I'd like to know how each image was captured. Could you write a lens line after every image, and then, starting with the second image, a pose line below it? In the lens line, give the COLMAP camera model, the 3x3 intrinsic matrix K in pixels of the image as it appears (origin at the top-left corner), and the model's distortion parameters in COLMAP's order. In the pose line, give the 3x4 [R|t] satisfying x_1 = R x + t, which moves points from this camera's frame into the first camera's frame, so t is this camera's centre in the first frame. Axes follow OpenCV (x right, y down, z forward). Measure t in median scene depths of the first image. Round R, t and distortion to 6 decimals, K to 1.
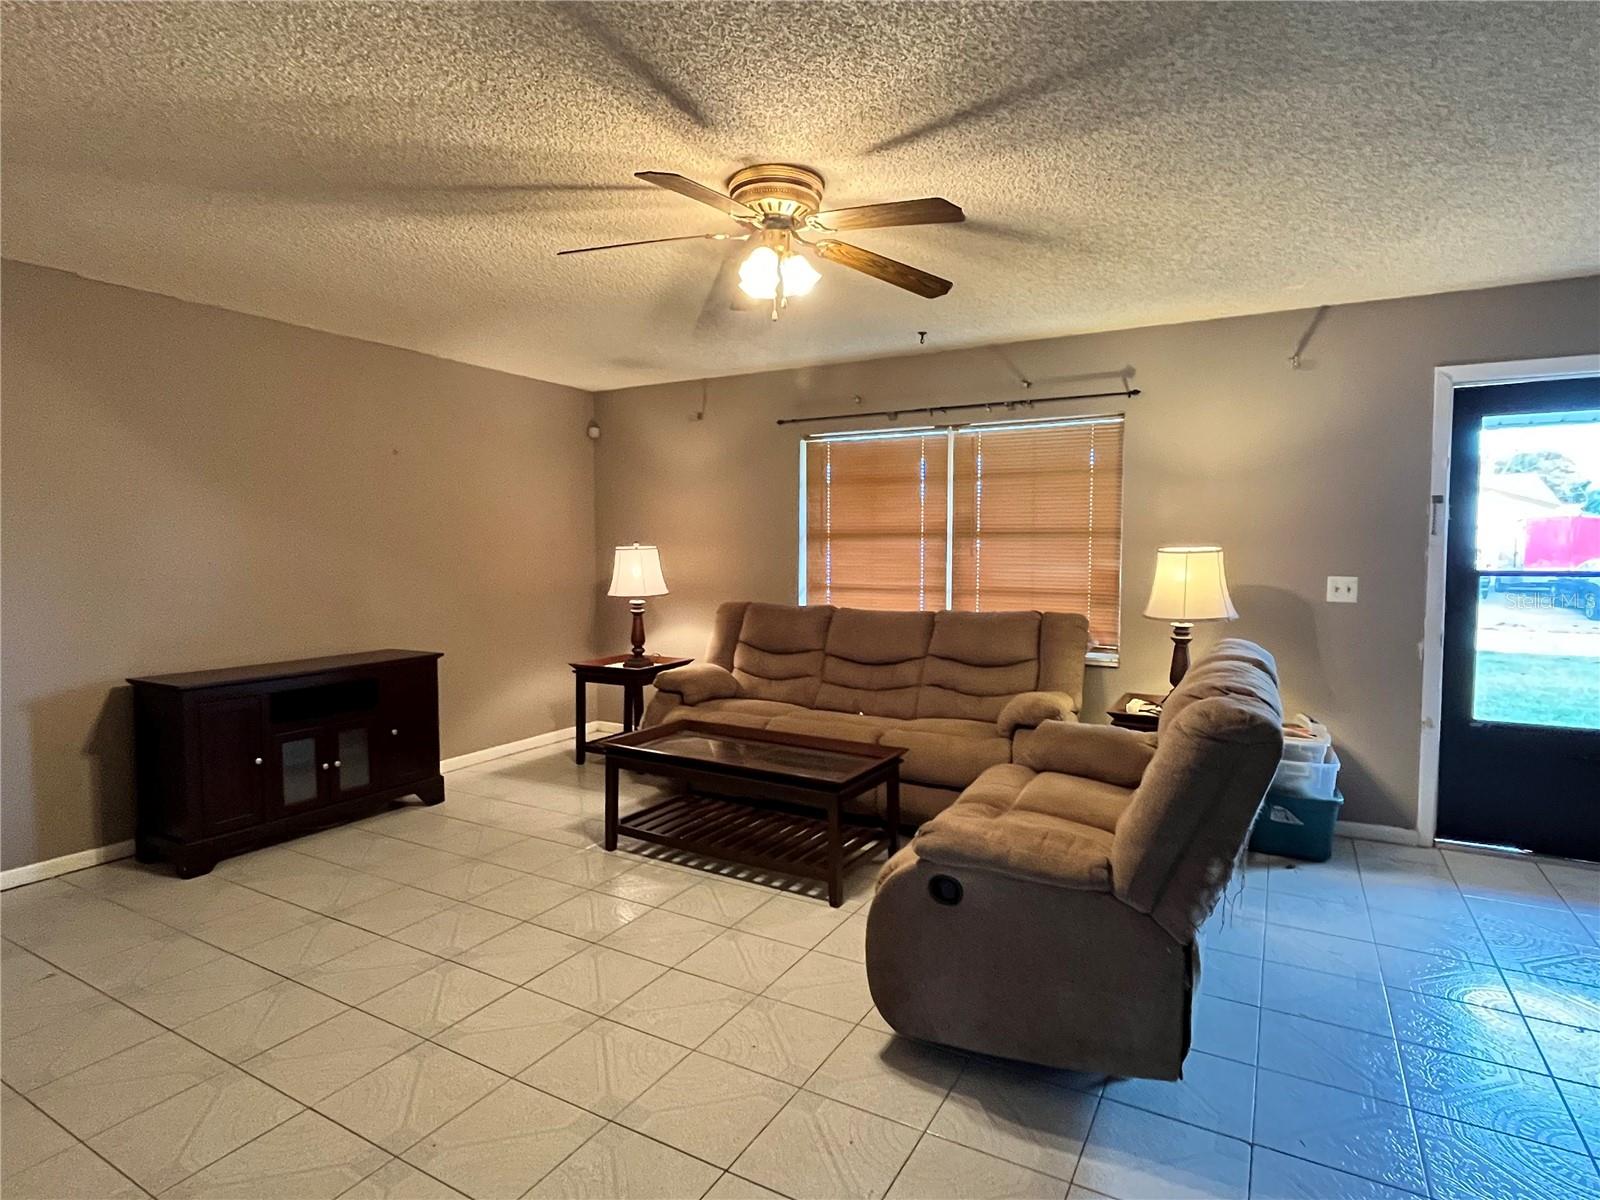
lens RADIAL K [[862.7, 0, 800.0], [0, 862.7, 600.0], [0, 0, 1]] dist [0.000652, 0.000635]
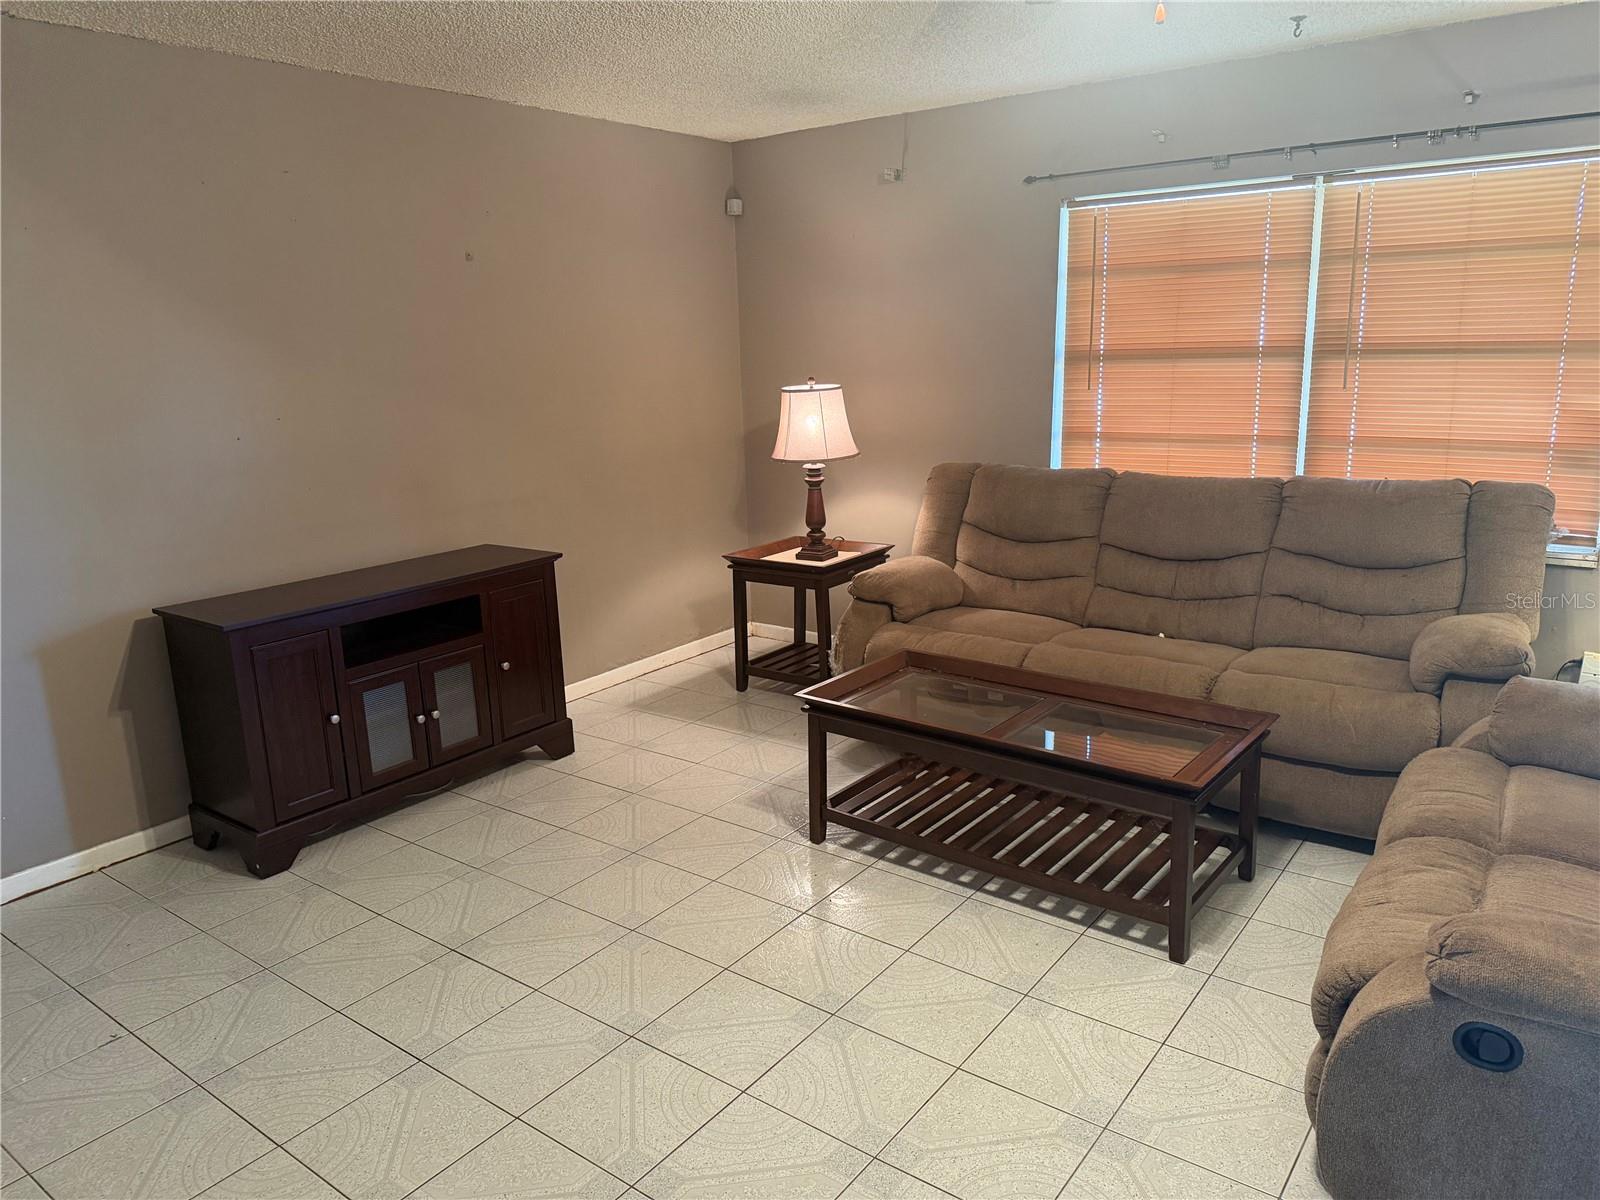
lens RADIAL K [[1111.6, 0, 801.0], [0, 1111.6, 606.5], [0, 0, 1]] dist [0.105614, -0.149561]
pose [[0.991464, -0.000736, -0.130379, -0.093767], [0.023916, 0.984043, 0.176317, -0.051583], [0.128169, -0.177930, 0.975661, 0.115430]]
